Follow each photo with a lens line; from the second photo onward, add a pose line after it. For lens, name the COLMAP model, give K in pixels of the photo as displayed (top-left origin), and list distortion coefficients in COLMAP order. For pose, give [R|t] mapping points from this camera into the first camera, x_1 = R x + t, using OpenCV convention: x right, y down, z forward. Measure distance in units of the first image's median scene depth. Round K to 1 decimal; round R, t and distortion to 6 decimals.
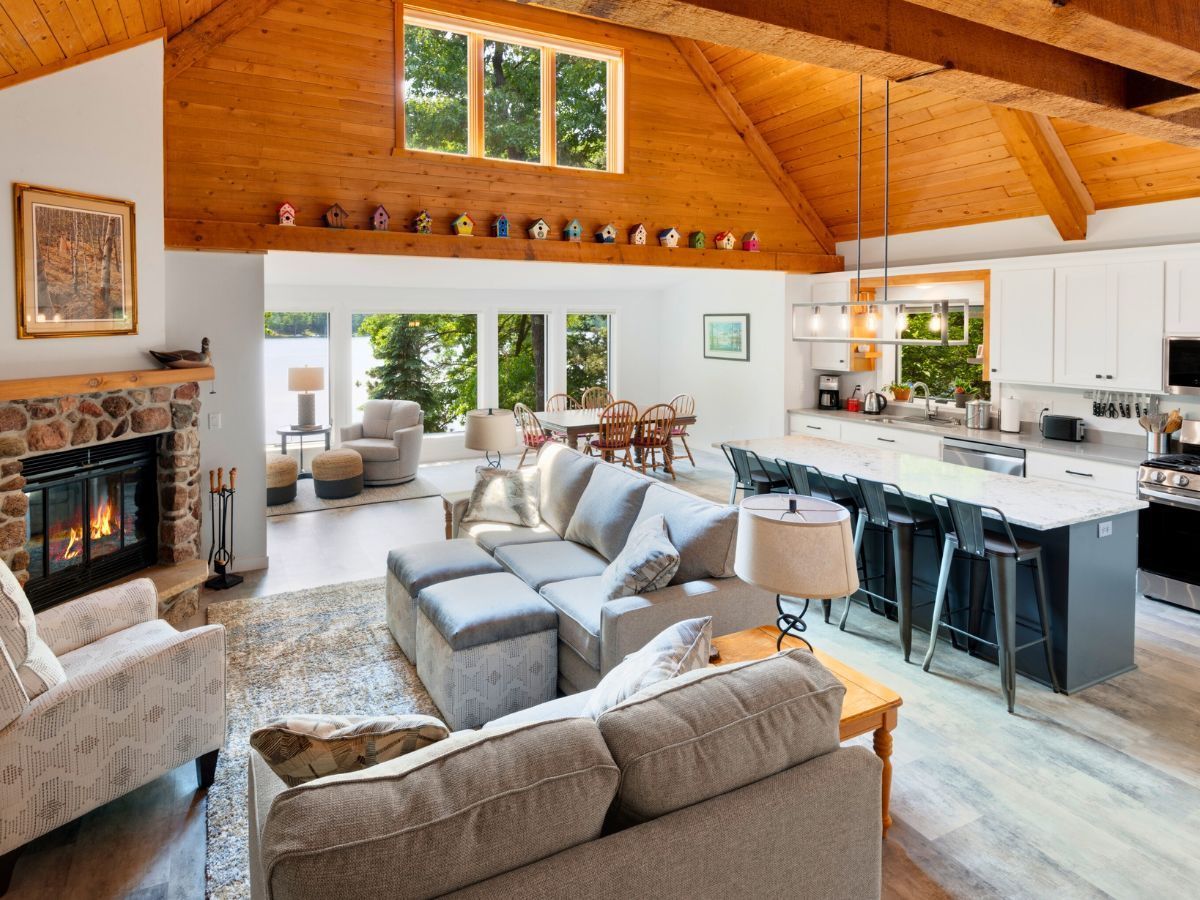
lens RADIAL K [[652.6, 0, 517.8], [0, 652.6, 341.9], [0, 0, 1]] dist [0.052091, 0.000060]
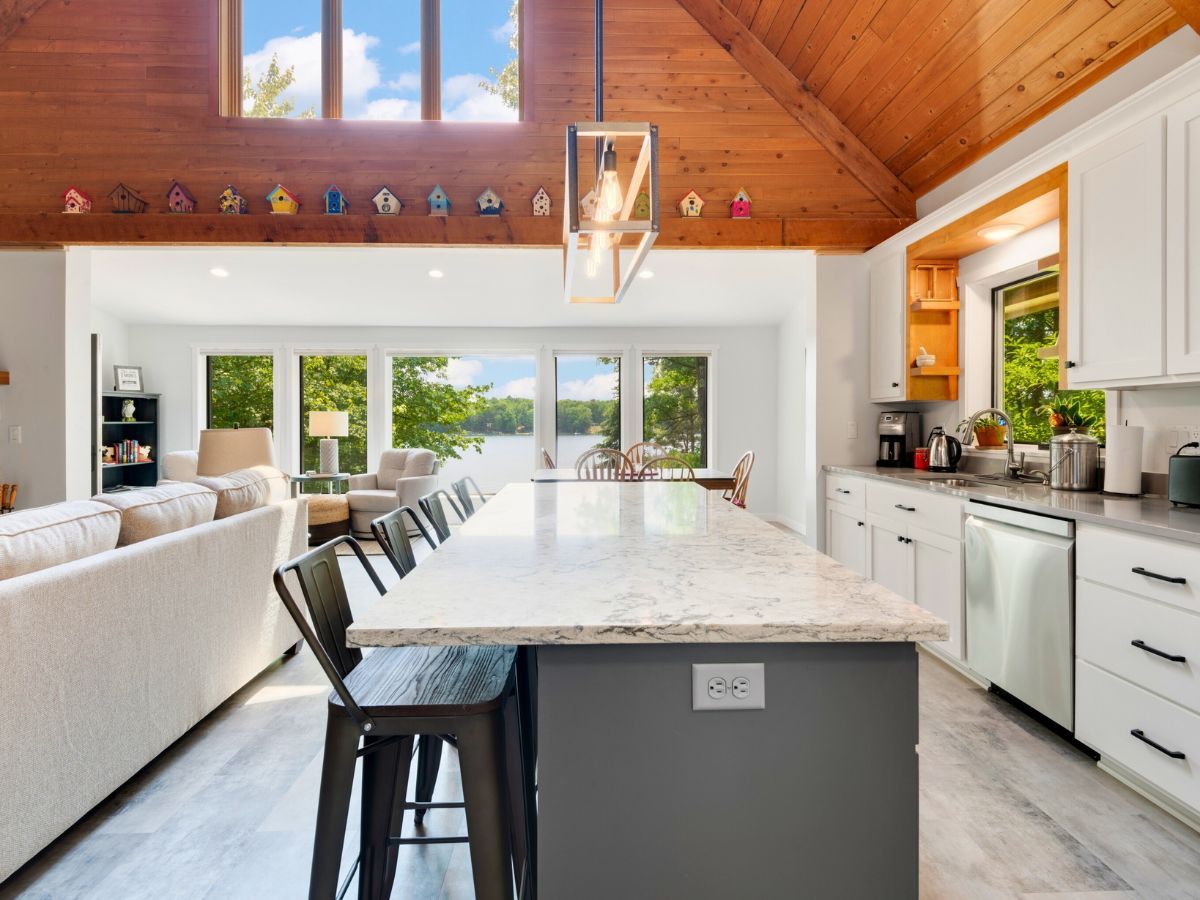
lens RADIAL K [[622.4, 0, 597.3], [0, 622.4, 427.8], [0, 0, 1]] dist [0.031483, -0.017779]
pose [[0.925852, 0.009569, -0.377766, 0.513249], [-0.014558, 0.999840, -0.010354, 0.089026], [0.377607, 0.015086, 0.925843, 0.408492]]
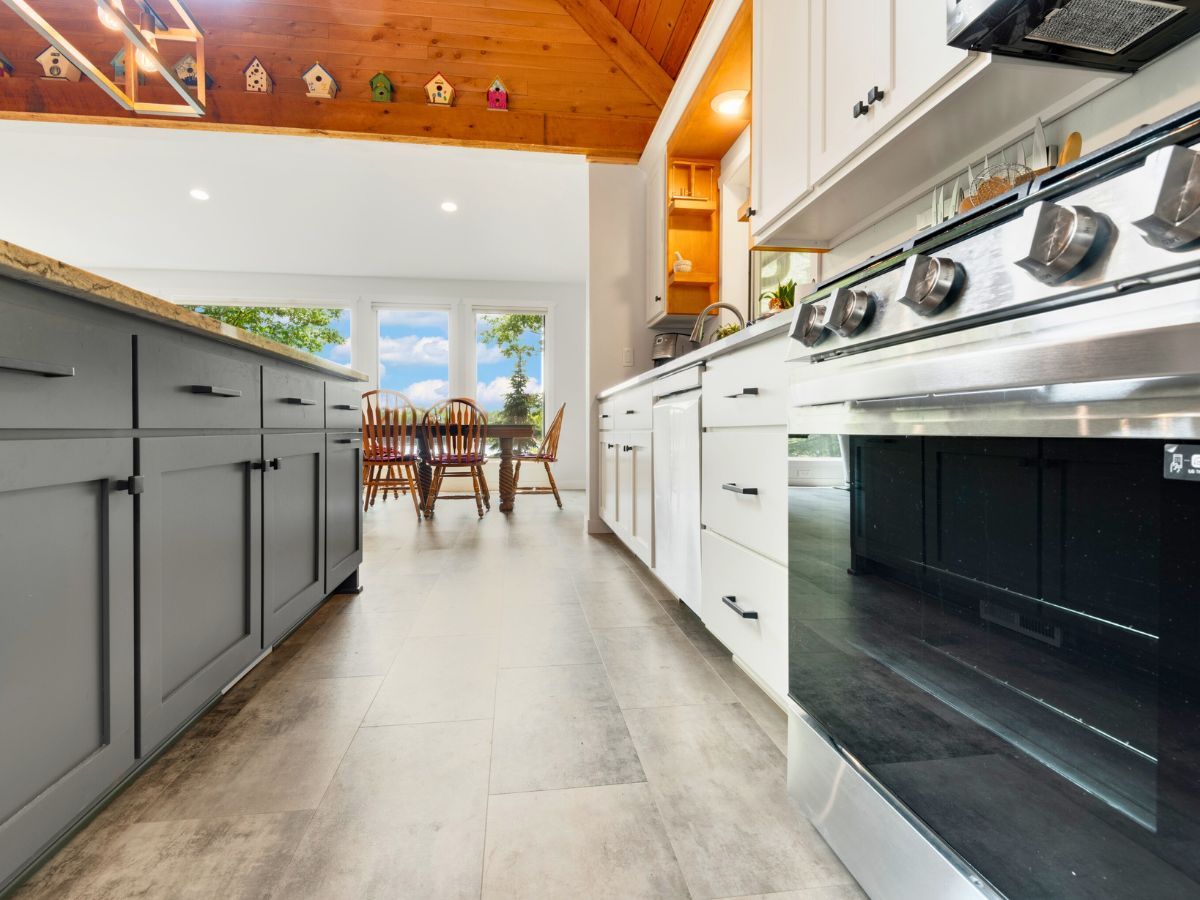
lens RADIAL K [[615.5, 0, 600.0], [0, 615.5, 450.0], [0, 0, 1]] dist [0.002032, -0.000707]
pose [[0.963556, 0.014771, -0.267098, 0.658644], [-0.013647, 0.999888, 0.006063, 0.173228], [0.267158, -0.002197, 0.963650, 0.554029]]
